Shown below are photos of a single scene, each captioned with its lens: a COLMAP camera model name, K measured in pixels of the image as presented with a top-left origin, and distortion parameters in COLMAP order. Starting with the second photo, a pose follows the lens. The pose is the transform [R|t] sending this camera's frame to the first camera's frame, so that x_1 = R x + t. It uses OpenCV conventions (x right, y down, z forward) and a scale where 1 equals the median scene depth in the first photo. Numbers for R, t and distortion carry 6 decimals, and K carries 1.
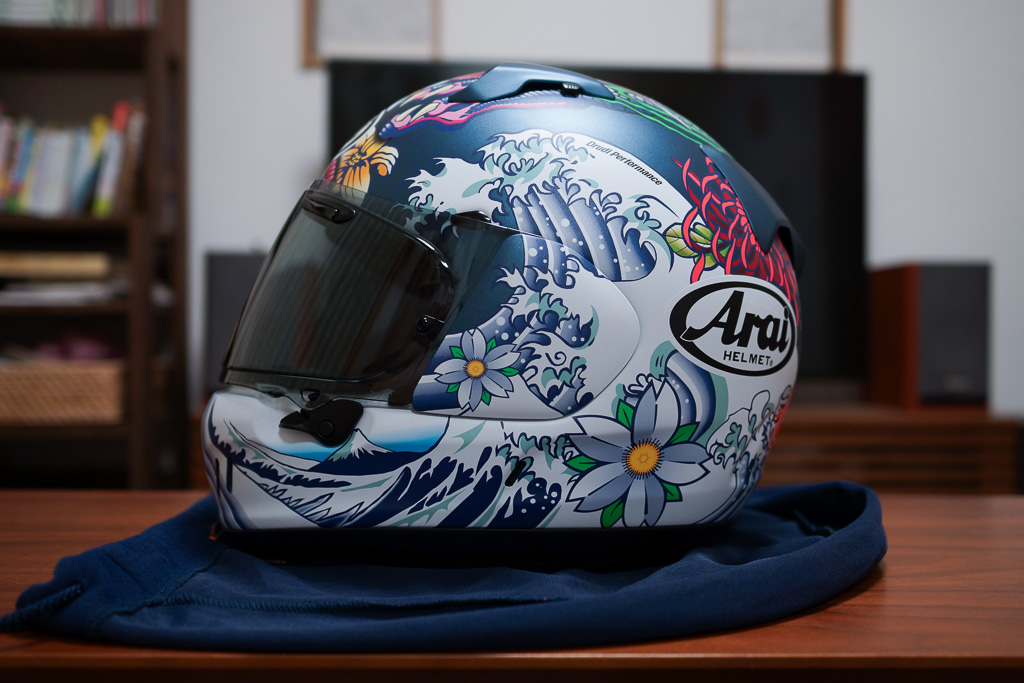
lens RADIAL K [[1047.7, 0, 512.0], [0, 1047.7, 341.5], [0, 0, 1]] dist [-0.009343, 0.023459]
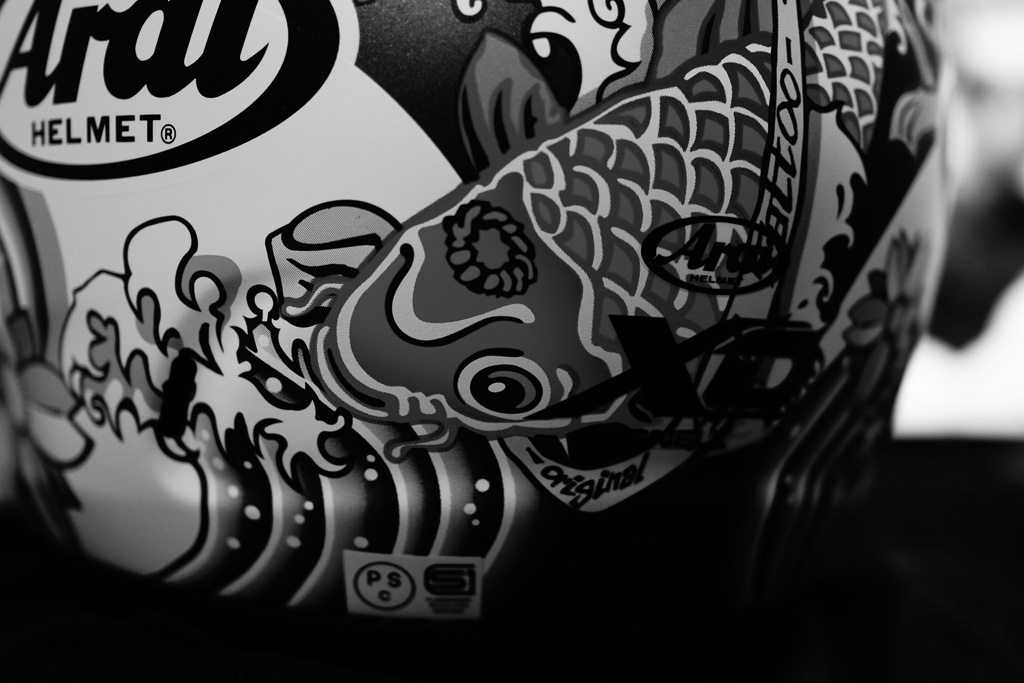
lens RADIAL K [[1047.7, 0, 512.0], [0, 1047.7, 341.5], [0, 0, 1]] dist [-0.009343, 0.023459]
pose [[0.319144, -0.048223, -0.946479, 0.638996], [-0.017190, 0.998246, -0.056657, 0.111489], [0.947550, 0.034352, 0.317755, 1.072222]]
